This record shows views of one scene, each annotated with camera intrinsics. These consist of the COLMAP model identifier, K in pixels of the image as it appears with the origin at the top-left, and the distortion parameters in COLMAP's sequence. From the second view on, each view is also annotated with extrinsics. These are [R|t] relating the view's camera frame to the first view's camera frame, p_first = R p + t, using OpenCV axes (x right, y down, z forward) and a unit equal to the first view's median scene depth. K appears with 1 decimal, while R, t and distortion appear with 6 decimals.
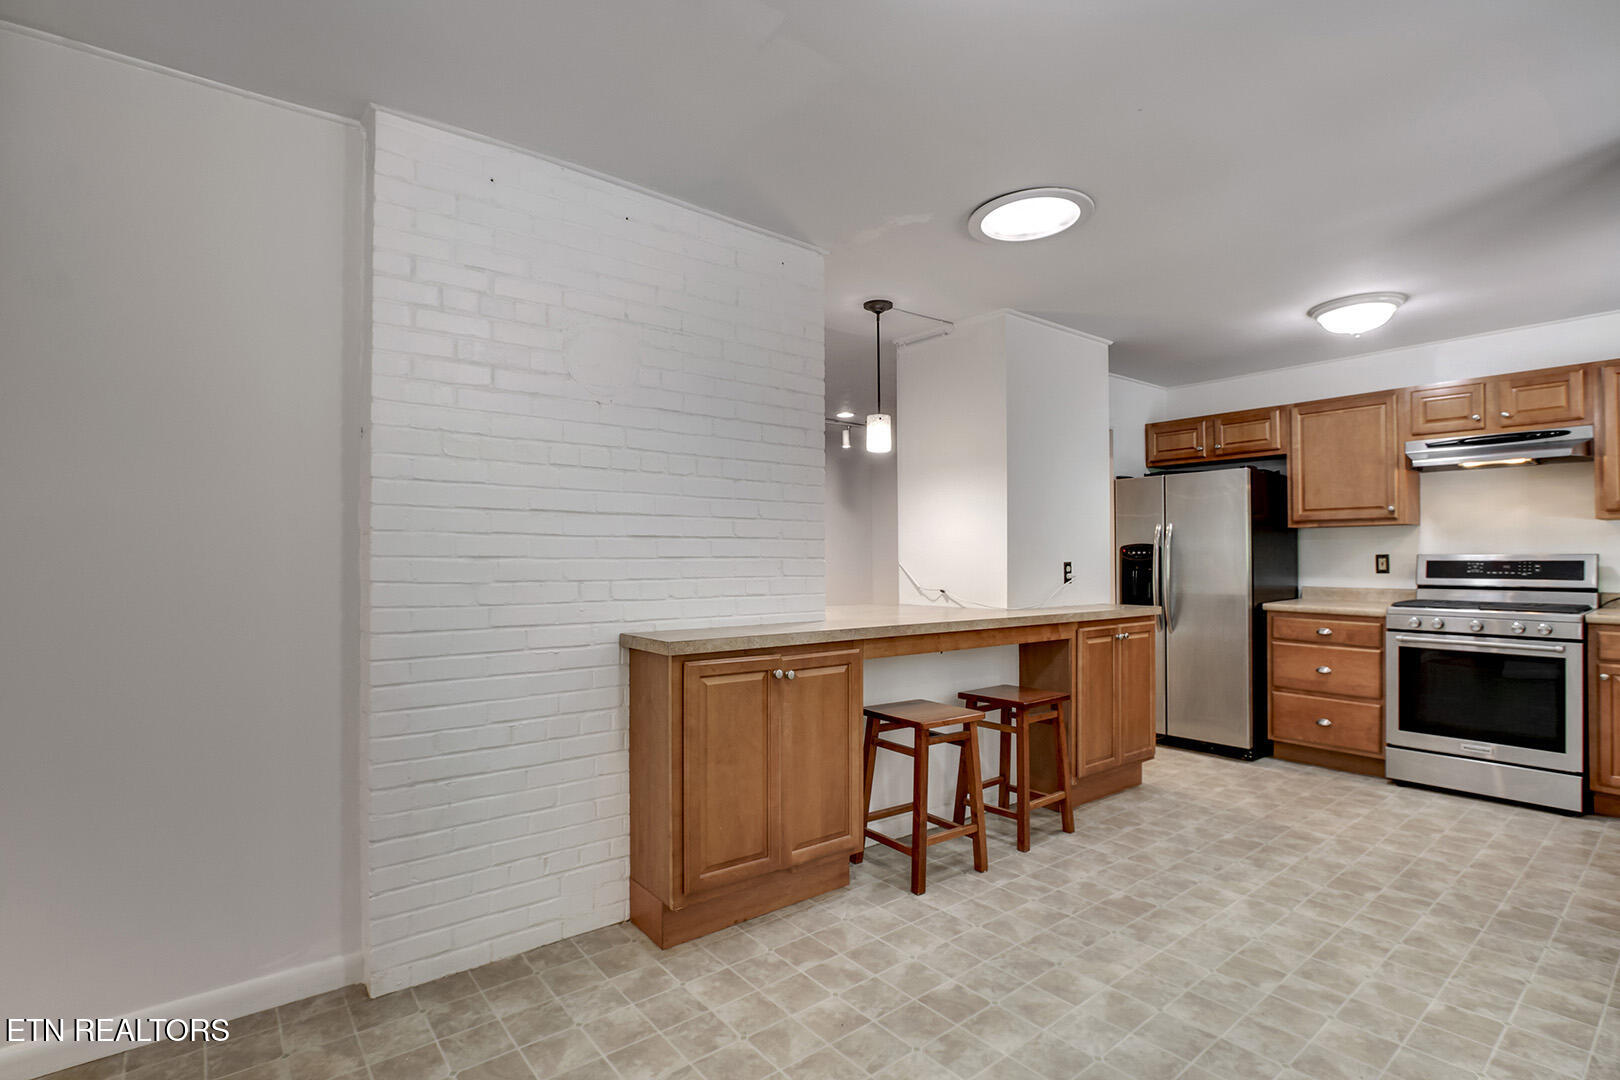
lens RADIAL K [[774.2, 0, 819.2], [0, 774.2, 549.3], [0, 0, 1]] dist [-0.013406, -0.000313]
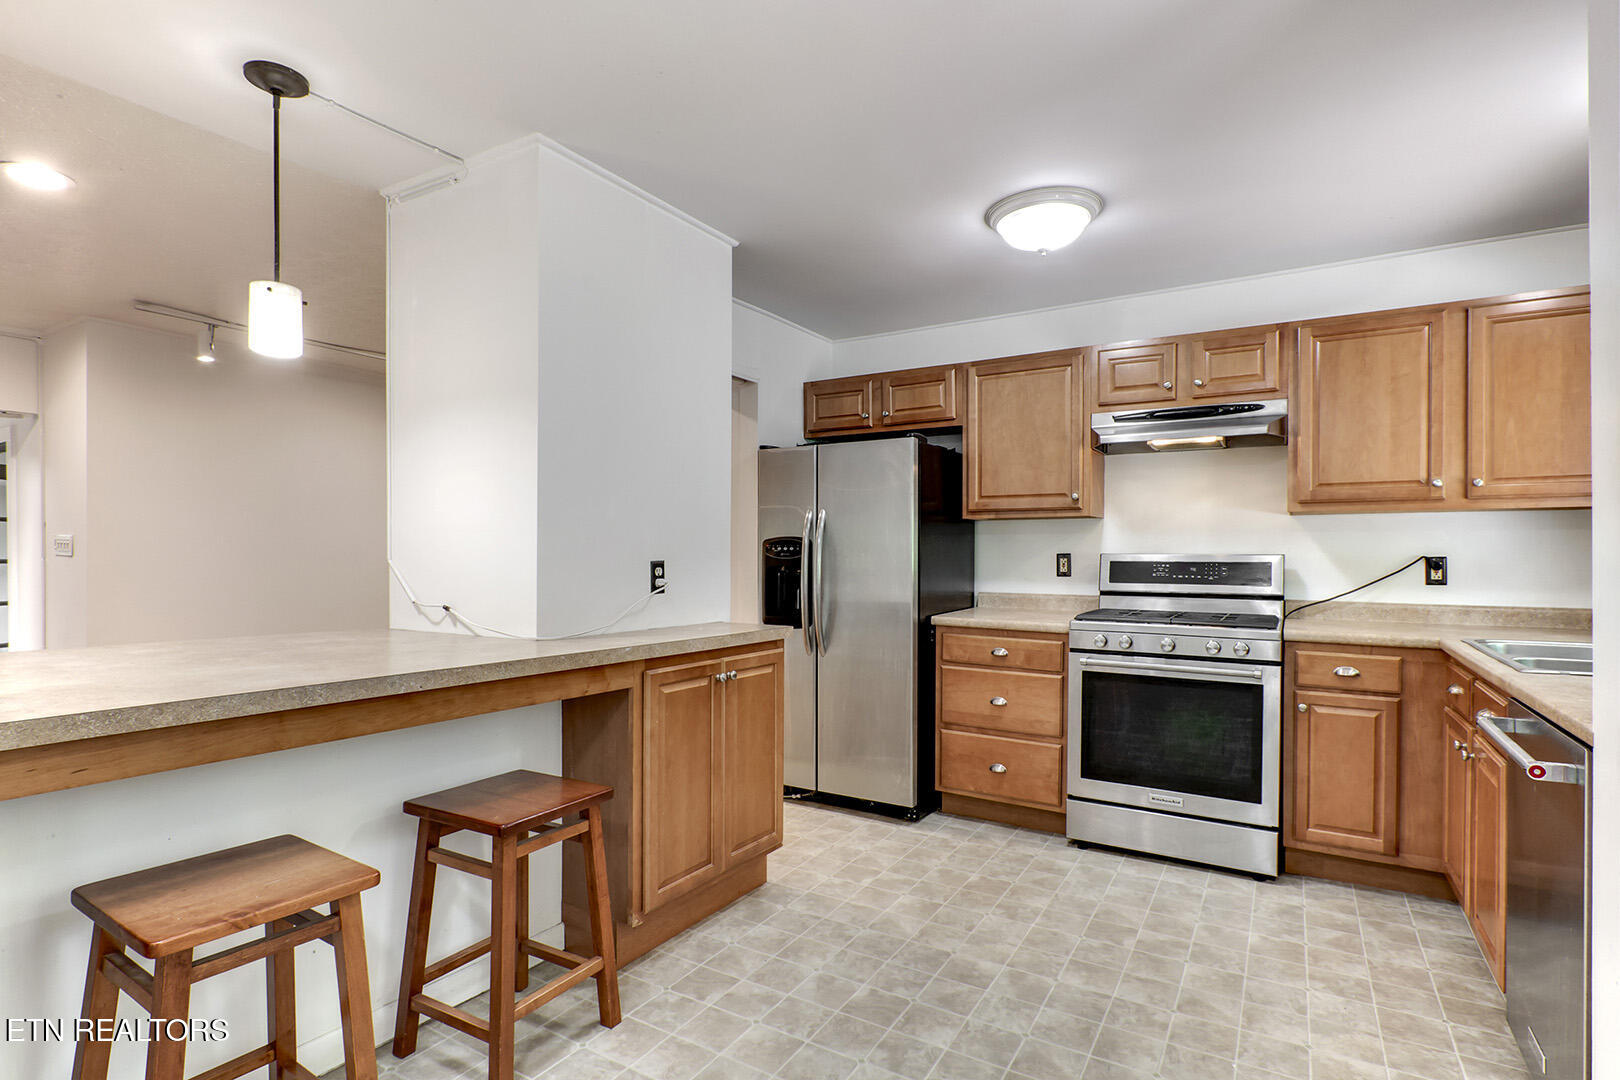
lens RADIAL K [[804.8, 0, 807.8], [0, 804.8, 558.6], [0, 0, 1]] dist [-0.005426, 0.000128]
pose [[0.943536, 0.005457, 0.331226, 0.218943], [-0.010821, 0.999838, 0.014353, 0.003314], [-0.331095, -0.017127, 0.943442, 0.321866]]
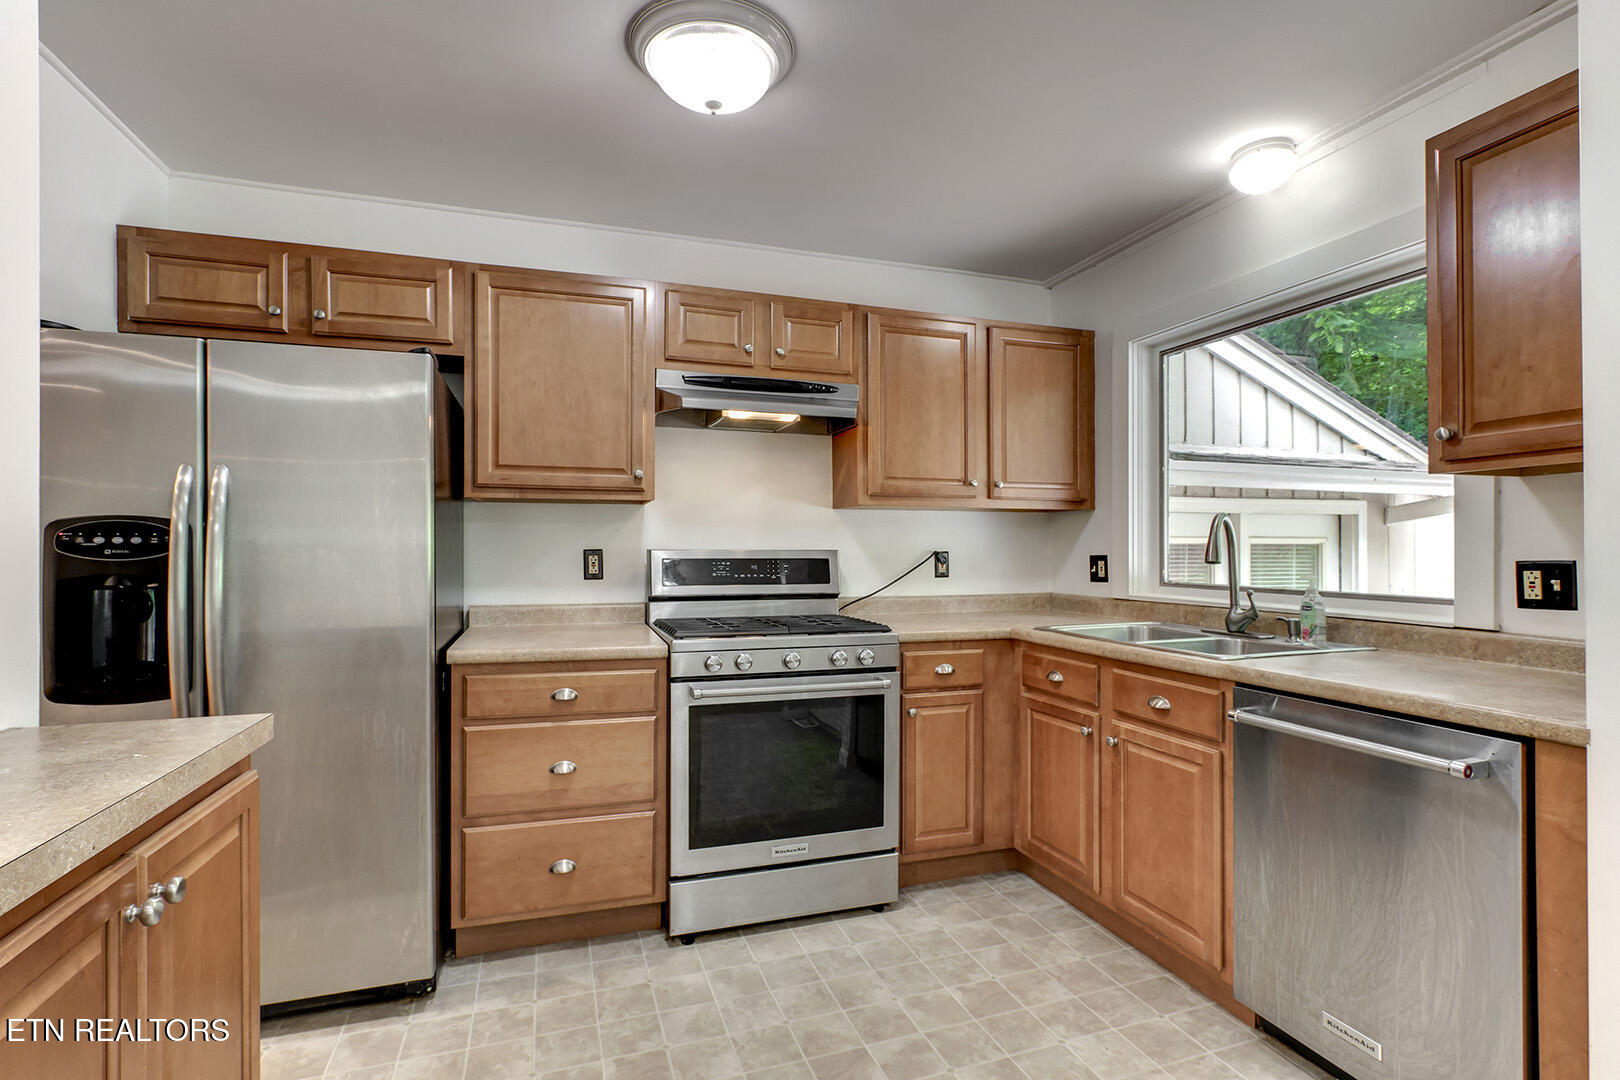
lens RADIAL K [[774.2, 0, 820.0], [0, 774.2, 550.3], [0, 0, 1]] dist [-0.013406, -0.000313]
pose [[0.345007, 0.004231, 0.938590, 0.236770], [-0.011435, 0.999935, -0.000304, 0.006761], [-0.938530, -0.010628, 0.345033, 0.704169]]
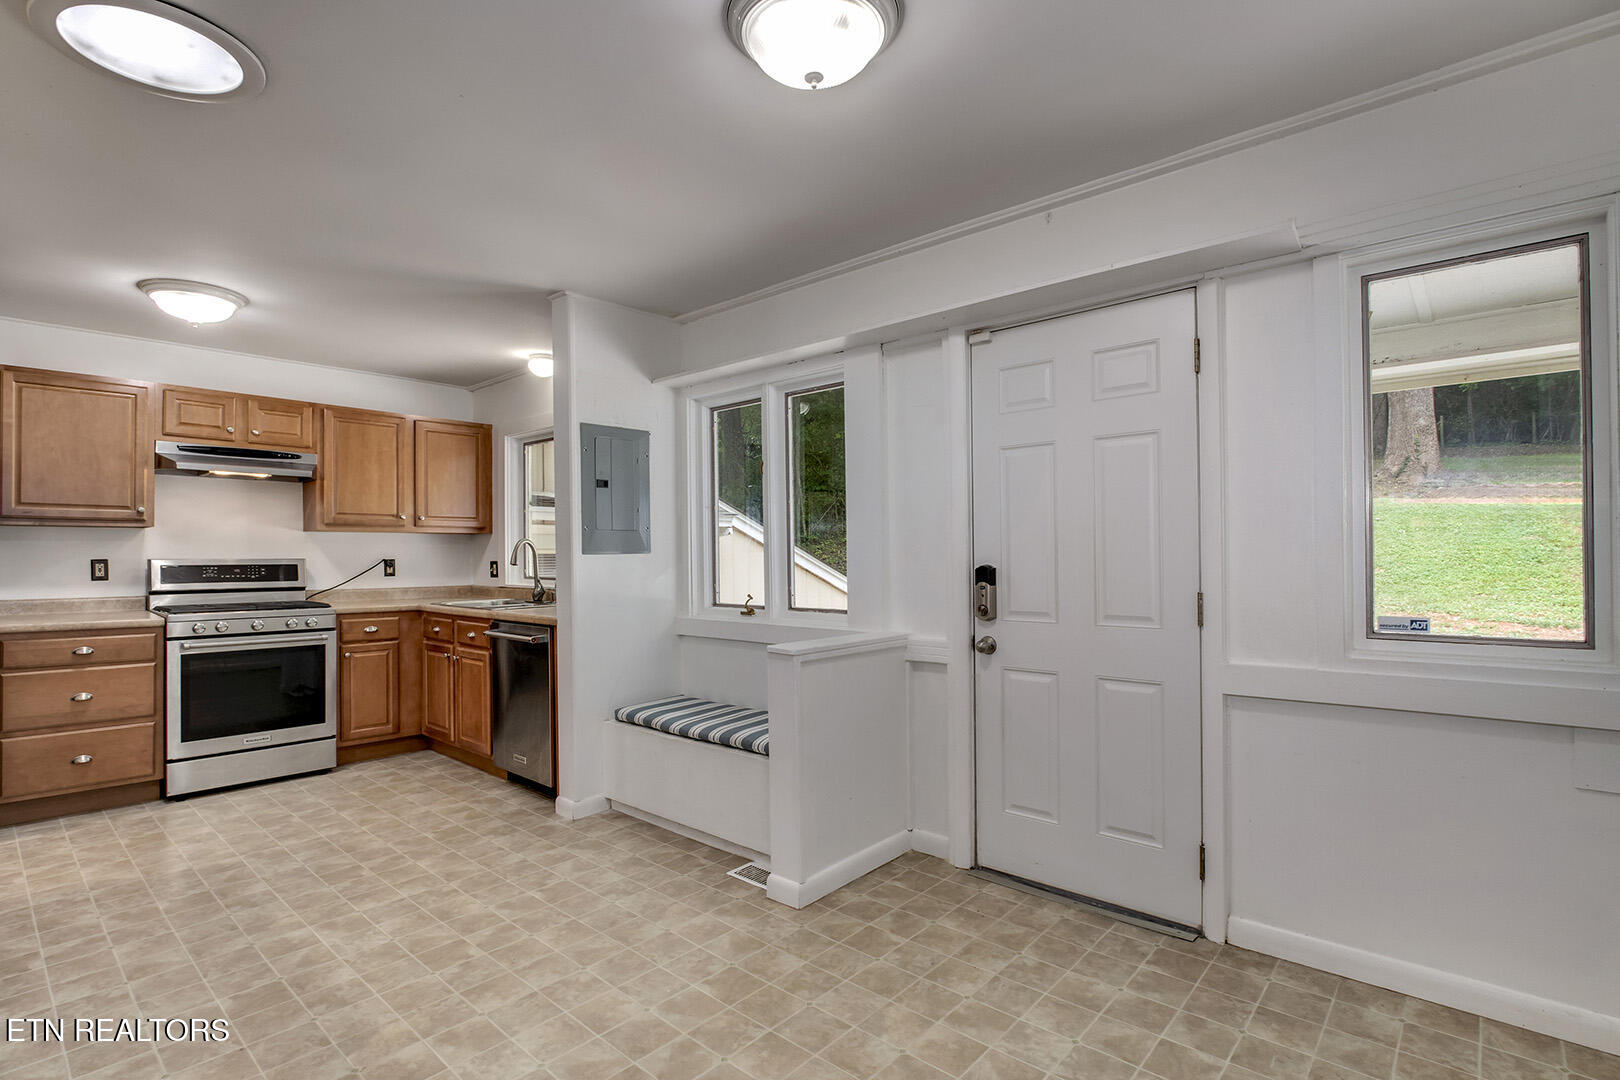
lens RADIAL K [[774.2, 0, 804.4], [0, 774.2, 552.4], [0, 0, 1]] dist [-0.013406, -0.000313]
pose [[-0.144225, 0.010038, 0.989494, -0.304462], [-0.004866, 0.999929, -0.010854, 0.005095], [-0.989533, -0.006380, -0.144166, 0.368891]]
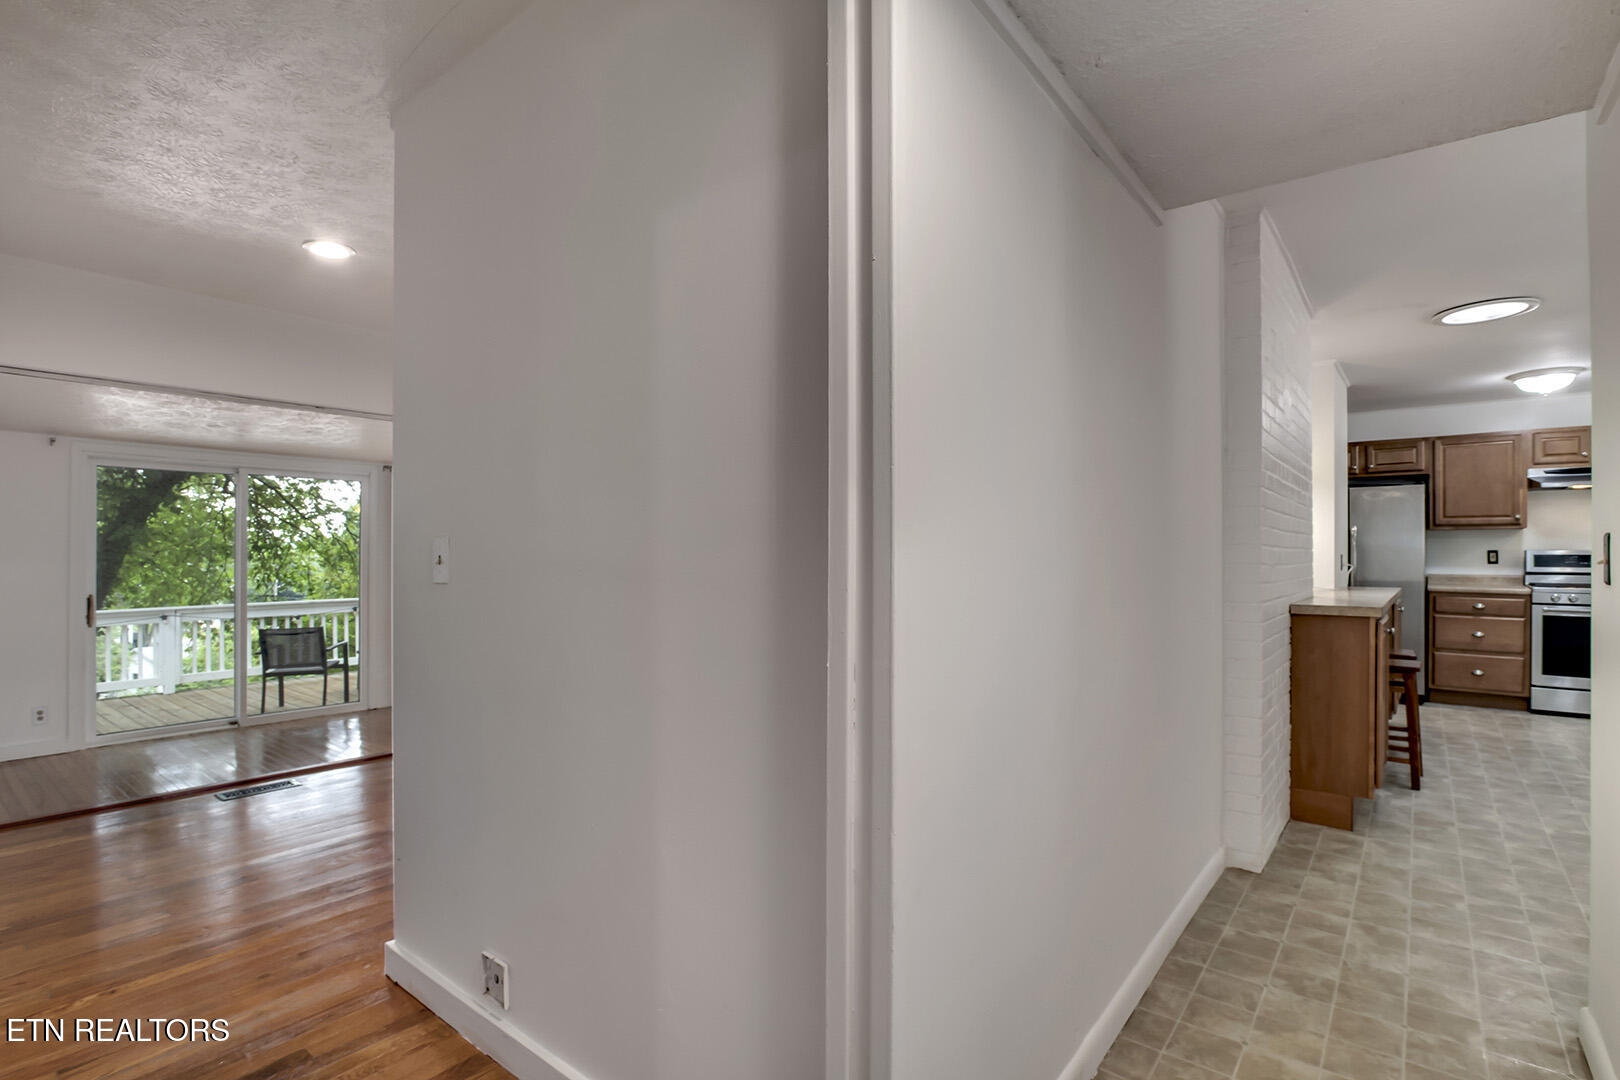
lens RADIAL K [[774.2, 0, 816.5], [0, 774.2, 556.7], [0, 0, 1]] dist [-0.013406, -0.000313]
pose [[0.975971, 0.002837, 0.217882, -0.854830], [-0.007204, 0.999789, 0.019252, 0.001159], [-0.217782, -0.020359, 0.975785, -0.079871]]
